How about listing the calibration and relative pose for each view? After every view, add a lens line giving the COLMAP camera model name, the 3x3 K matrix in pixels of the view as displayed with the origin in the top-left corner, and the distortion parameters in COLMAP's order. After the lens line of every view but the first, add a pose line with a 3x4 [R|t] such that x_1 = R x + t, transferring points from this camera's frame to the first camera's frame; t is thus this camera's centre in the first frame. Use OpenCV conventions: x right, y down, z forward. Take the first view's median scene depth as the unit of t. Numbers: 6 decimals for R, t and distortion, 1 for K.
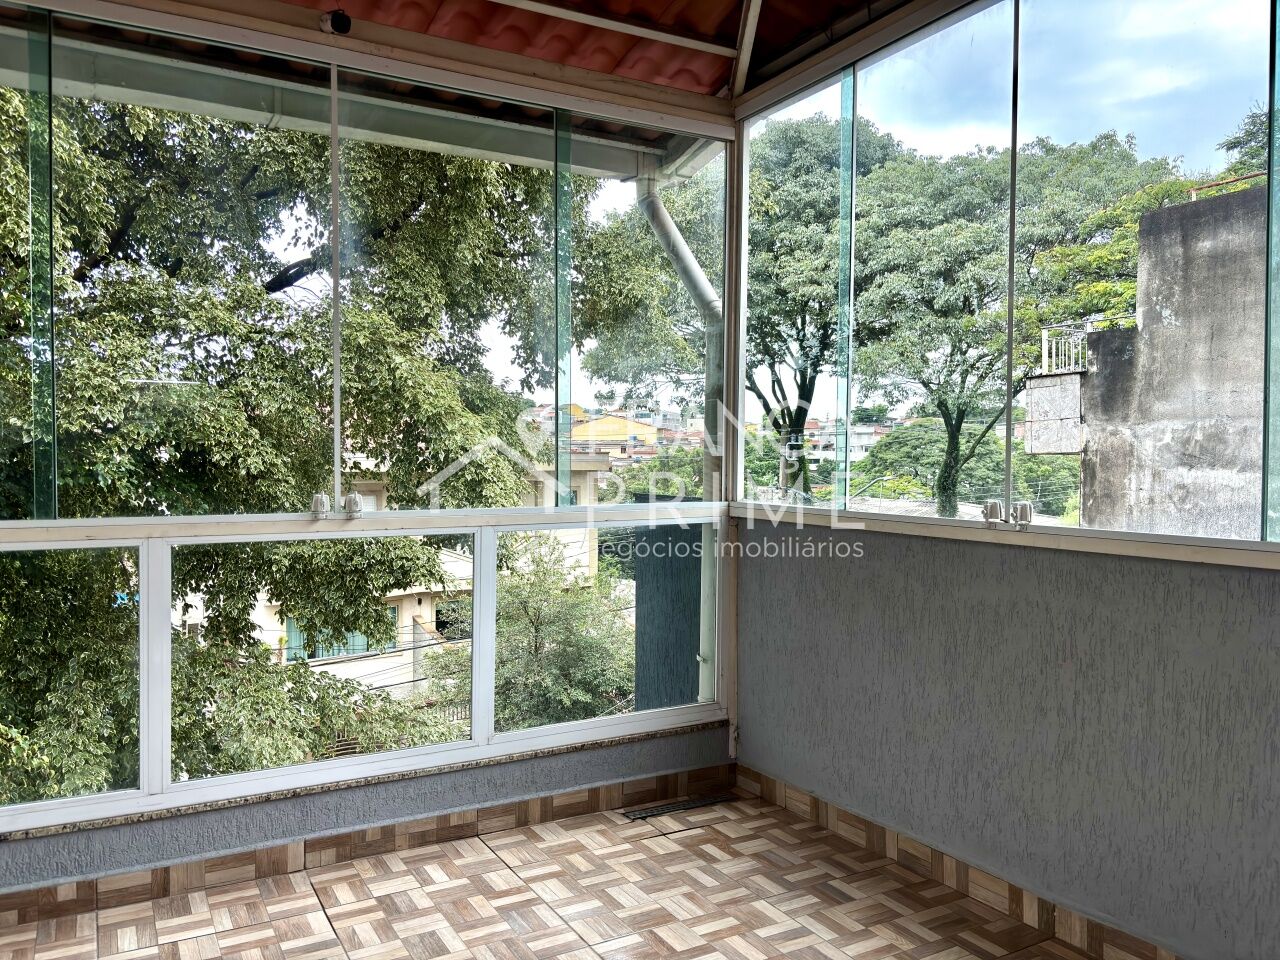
lens RADIAL K [[975.0, 0, 639.0], [0, 975.0, 480.9], [0, 0, 1]] dist [0.009361, -0.001612]
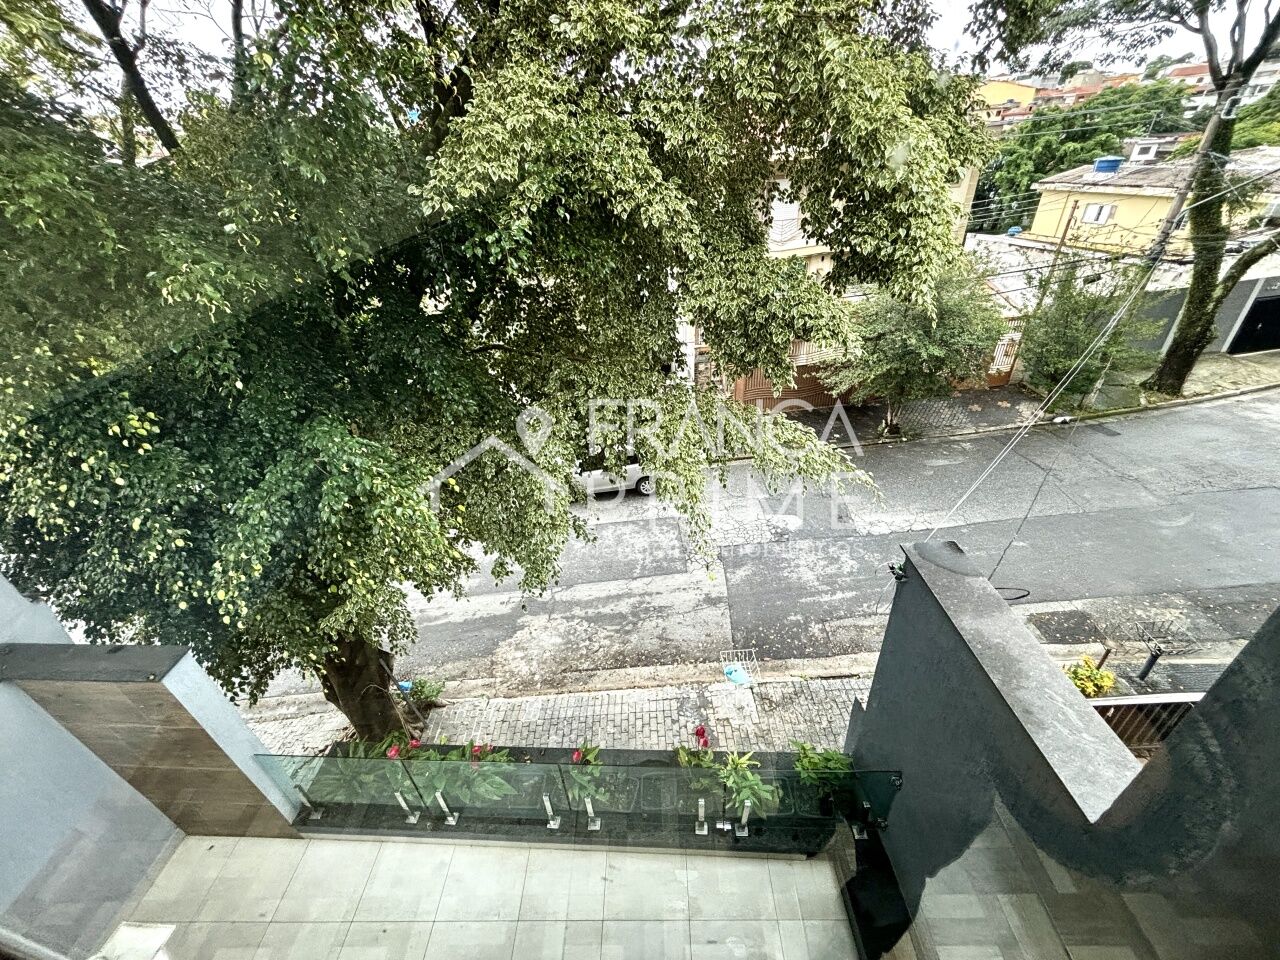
lens RADIAL K [[512.8, 0, 636.9], [0, 512.8, 482.5], [0, 0, 1]] dist [0.000369, 0.000217]
pose [[0.858312, 0.228262, -0.459562, -0.118224], [0.056724, 0.847911, 0.527096, -0.056621], [0.509983, -0.478481, 0.714824, 0.489168]]
